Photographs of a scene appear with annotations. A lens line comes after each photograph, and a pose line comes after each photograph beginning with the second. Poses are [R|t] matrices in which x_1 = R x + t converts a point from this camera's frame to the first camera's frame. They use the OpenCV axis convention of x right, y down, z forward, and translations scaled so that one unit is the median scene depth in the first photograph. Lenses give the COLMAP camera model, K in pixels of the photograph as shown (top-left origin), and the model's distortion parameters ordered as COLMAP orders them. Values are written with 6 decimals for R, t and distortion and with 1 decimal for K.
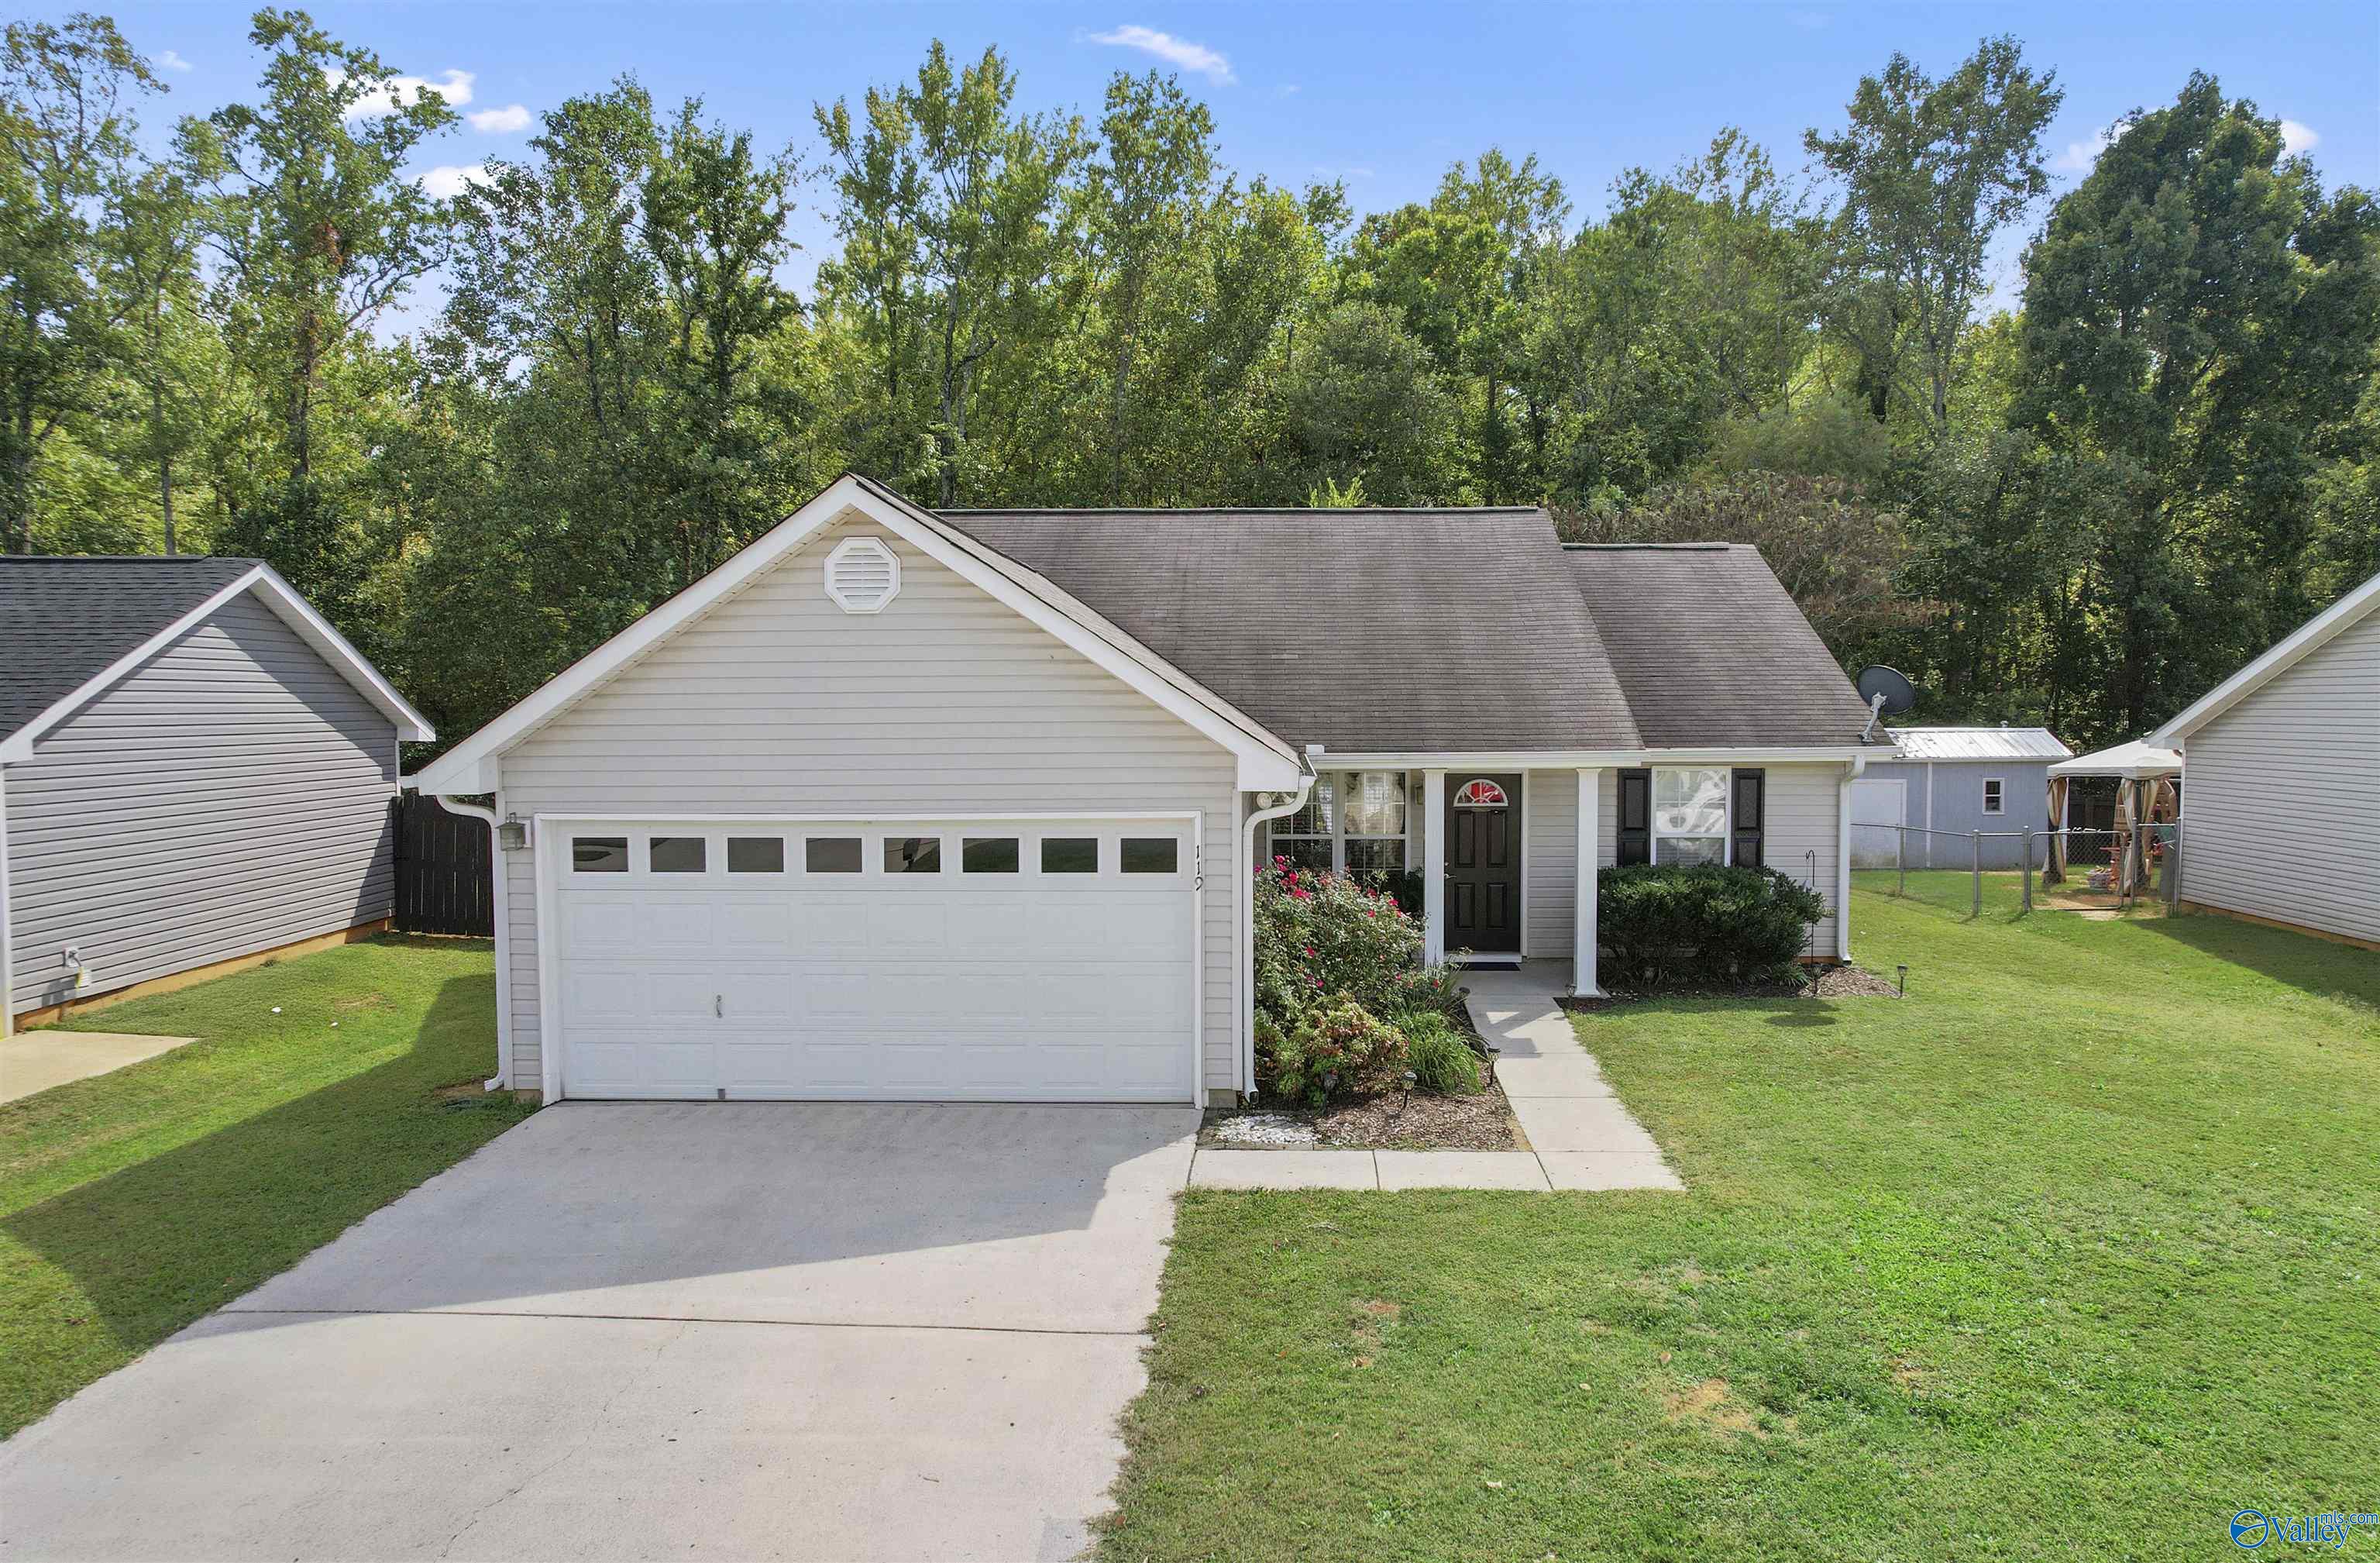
lens RADIAL K [[1622.7, 0, 1248.3], [0, 1622.7, 781.9], [0, 0, 1]] dist [-0.042330, 0.028484]
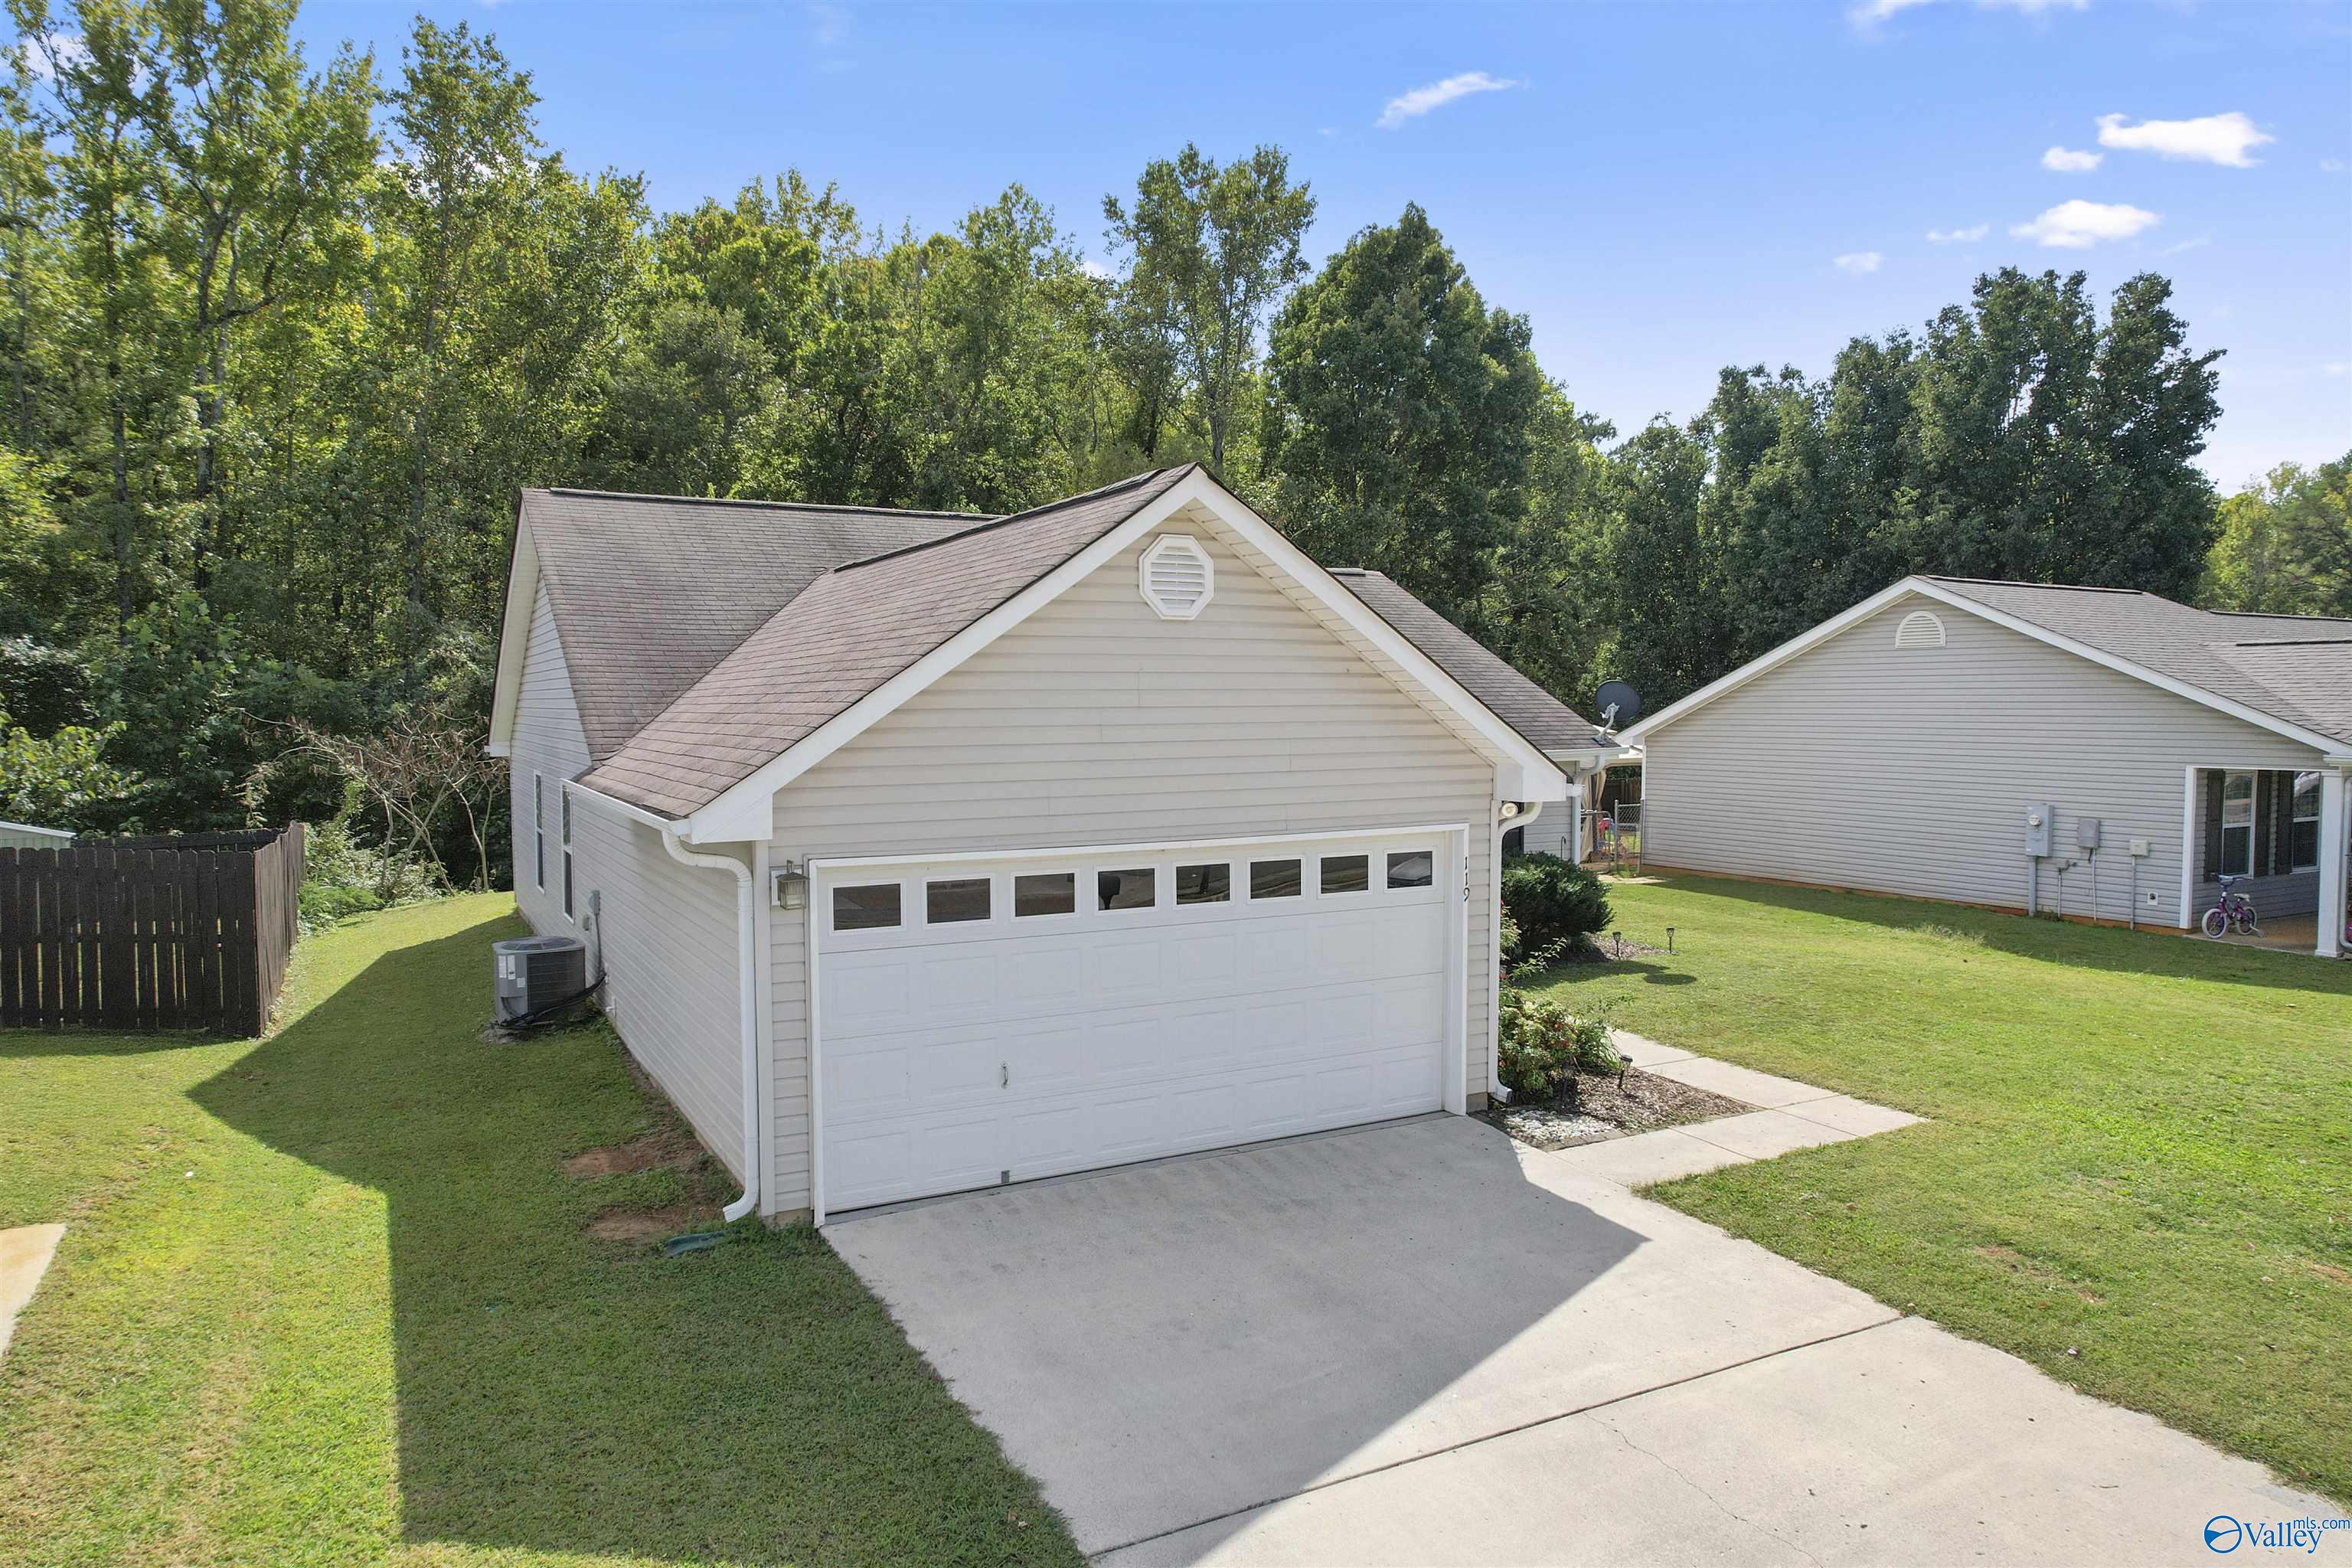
lens RADIAL K [[1521.0, 0, 1176.0], [0, 1521.0, 784.0], [0, 0, 1]] dist [-0.065778, 0.064169]
pose [[0.868320, -0.029405, 0.495132, -0.656830], [0.027872, 0.999557, 0.010483, -0.021531], [-0.495221, 0.004698, 0.868754, 0.263590]]
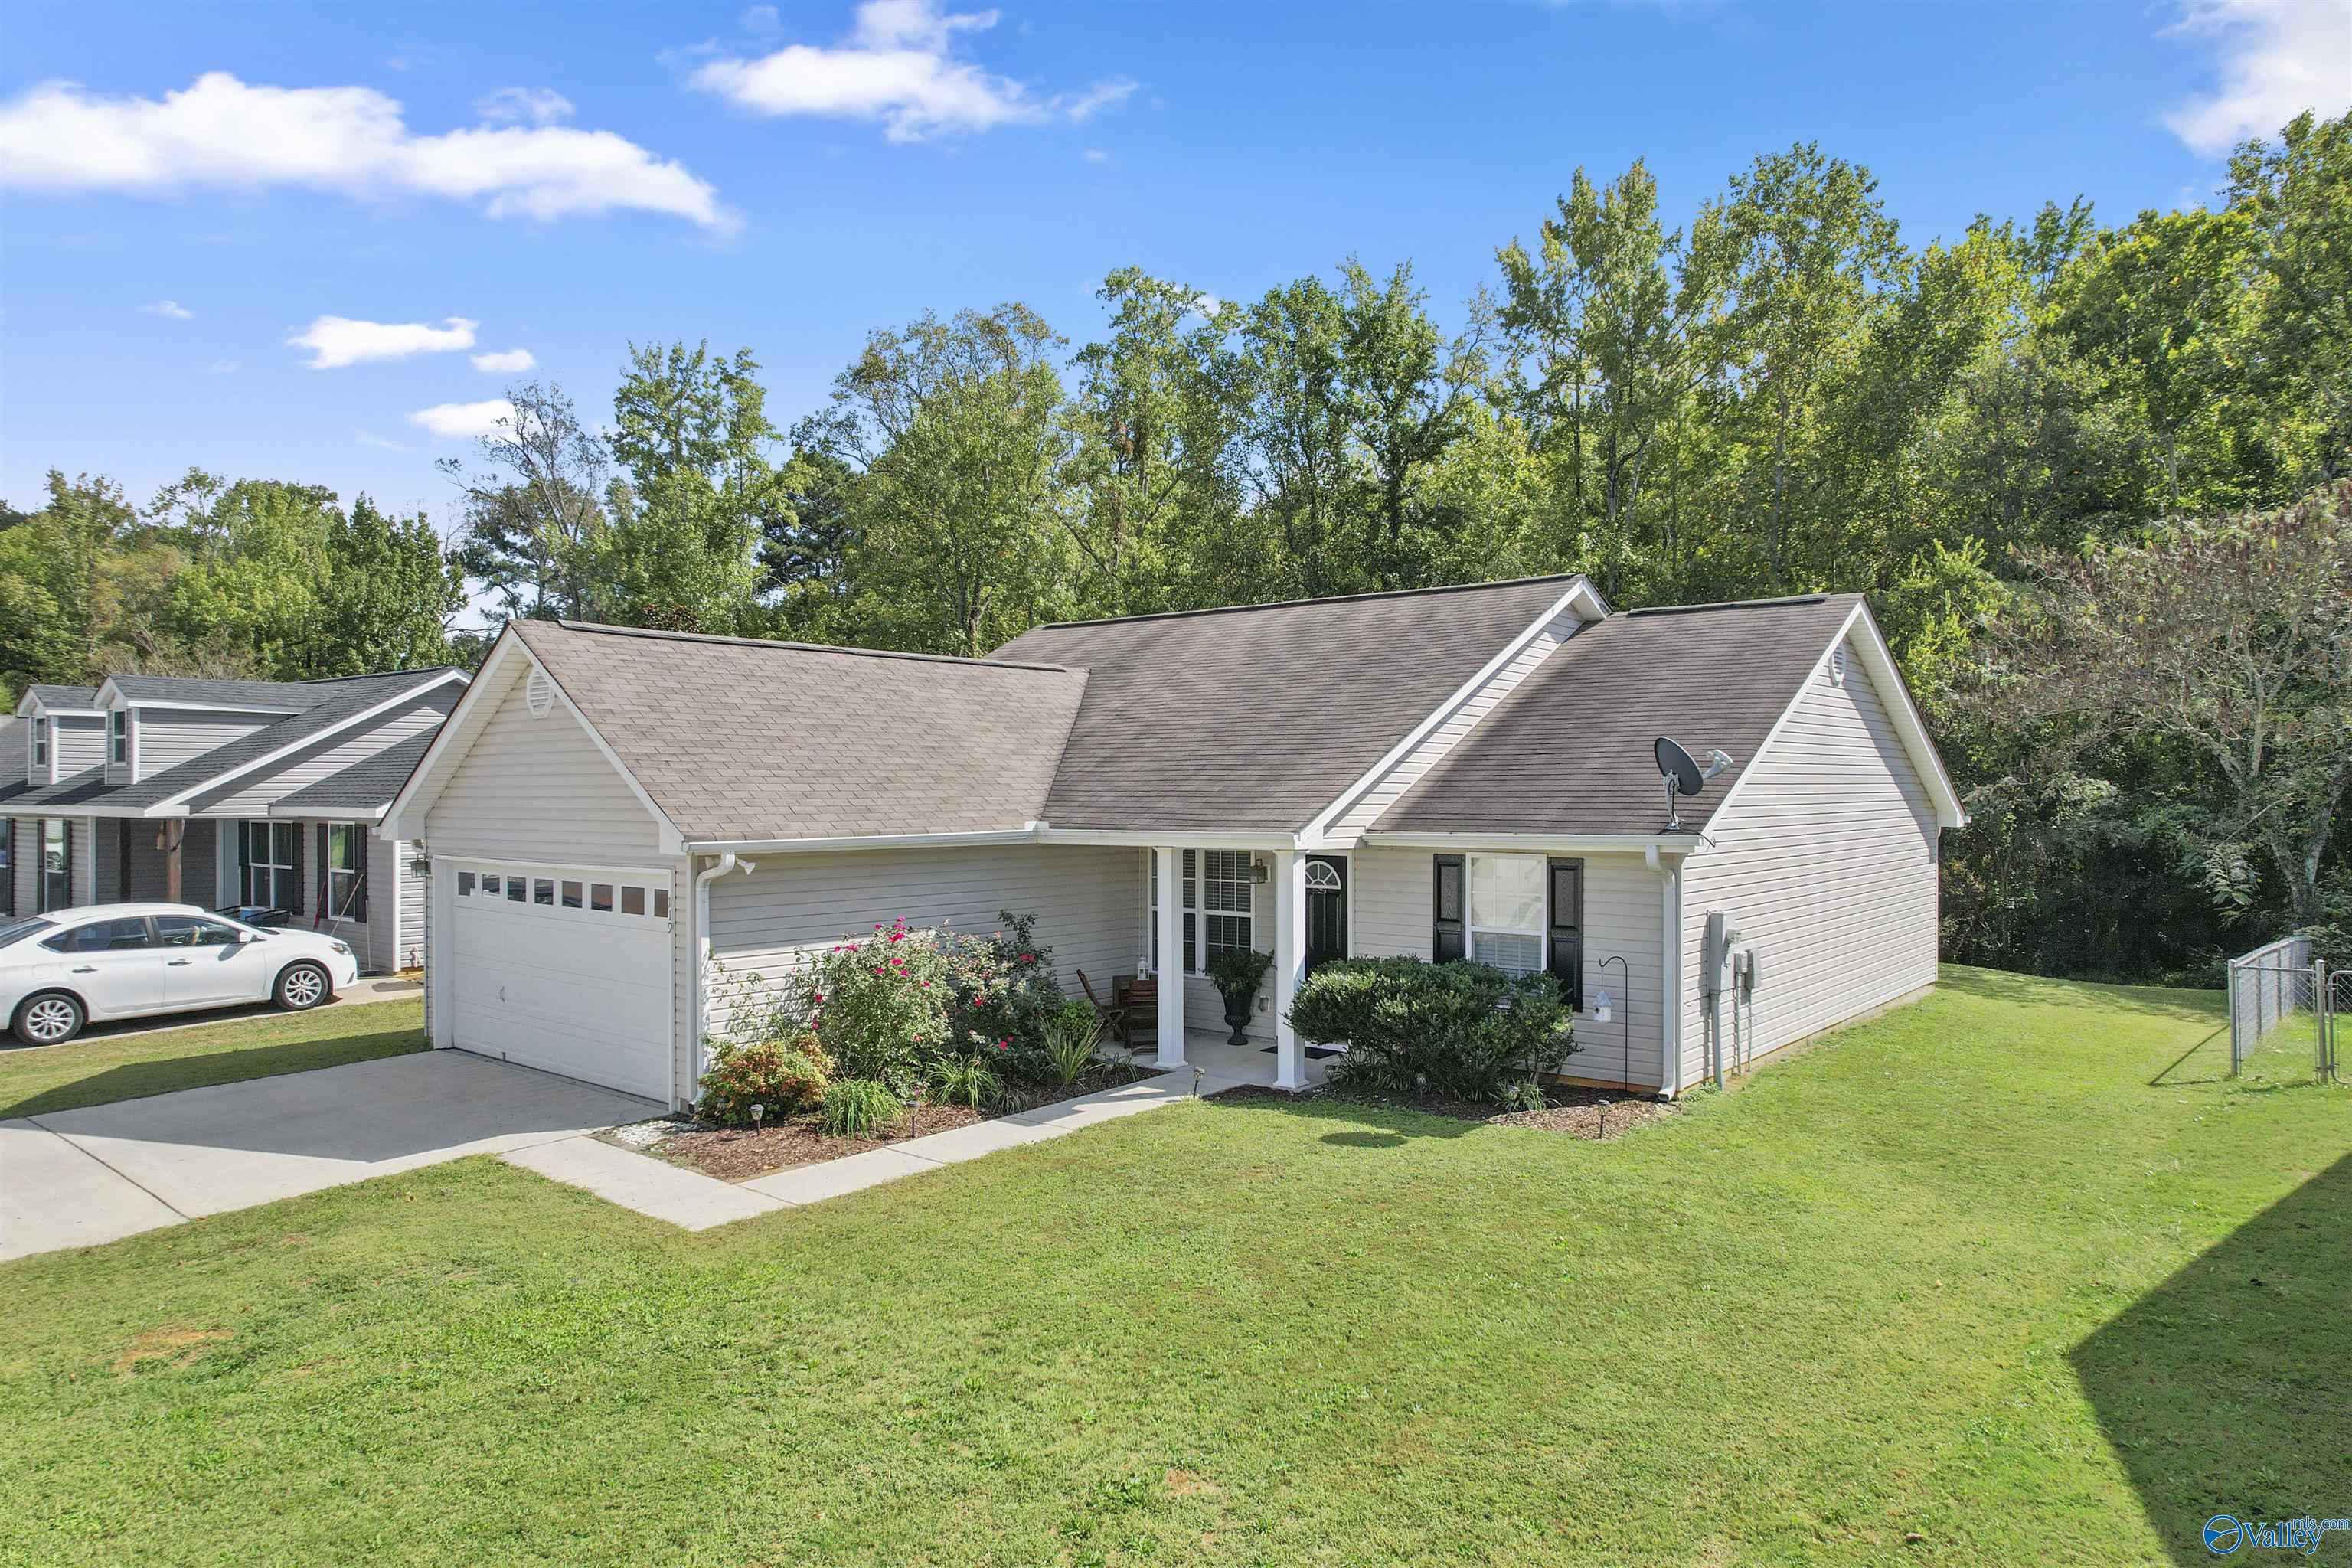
lens RADIAL K [[1515.2, 0, 1177.5], [0, 1515.2, 743.9], [0, 0, 1]] dist [-0.069847, 0.060545]
pose [[0.762815, -0.014294, -0.646459, 1.014234], [-0.034673, 0.997413, -0.062969, -0.017712], [0.645687, 0.070448, 0.760346, 0.367844]]
